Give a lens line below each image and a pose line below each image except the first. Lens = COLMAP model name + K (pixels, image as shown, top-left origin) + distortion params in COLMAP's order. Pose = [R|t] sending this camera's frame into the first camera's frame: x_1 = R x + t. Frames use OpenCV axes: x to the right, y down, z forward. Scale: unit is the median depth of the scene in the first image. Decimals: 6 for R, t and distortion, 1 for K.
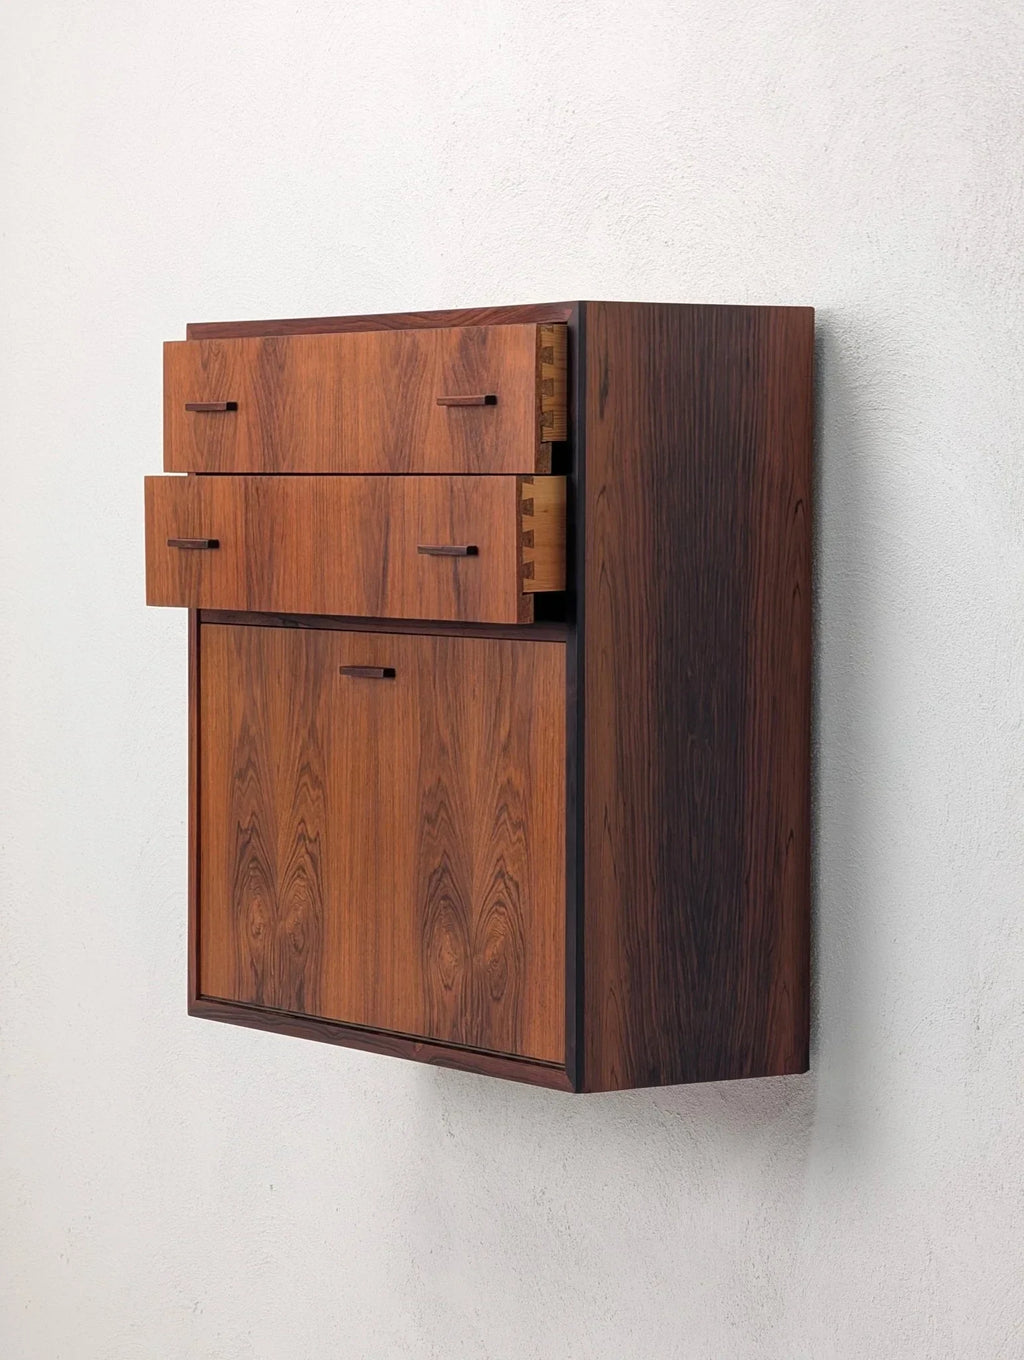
lens RADIAL K [[4486.7, 0, 512.0], [0, 4486.7, 680.0], [0, 0, 1]] dist [0.529371, -2.135673]
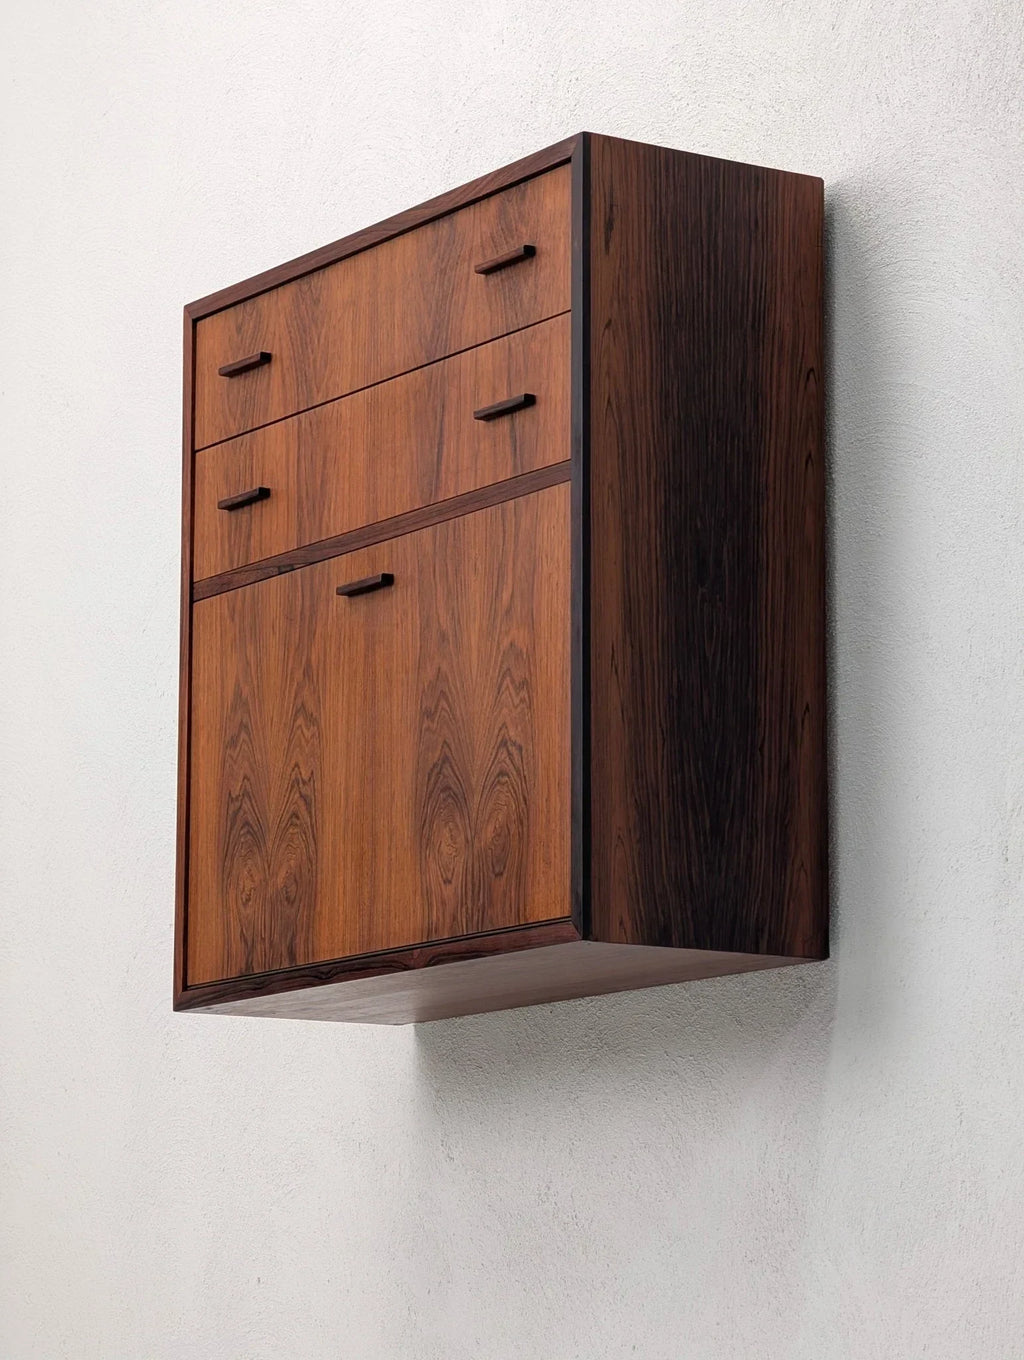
lens RADIAL K [[4486.7, 0, 512.0], [0, 4486.7, 680.0], [0, 0, 1]] dist [0.529371, -2.135673]
pose [[1.000000, -0.000186, -0.000770, 0.000115], [0.000013, 0.975697, -0.219123, 0.238874], [0.000793, 0.219123, 0.975697, 0.065867]]
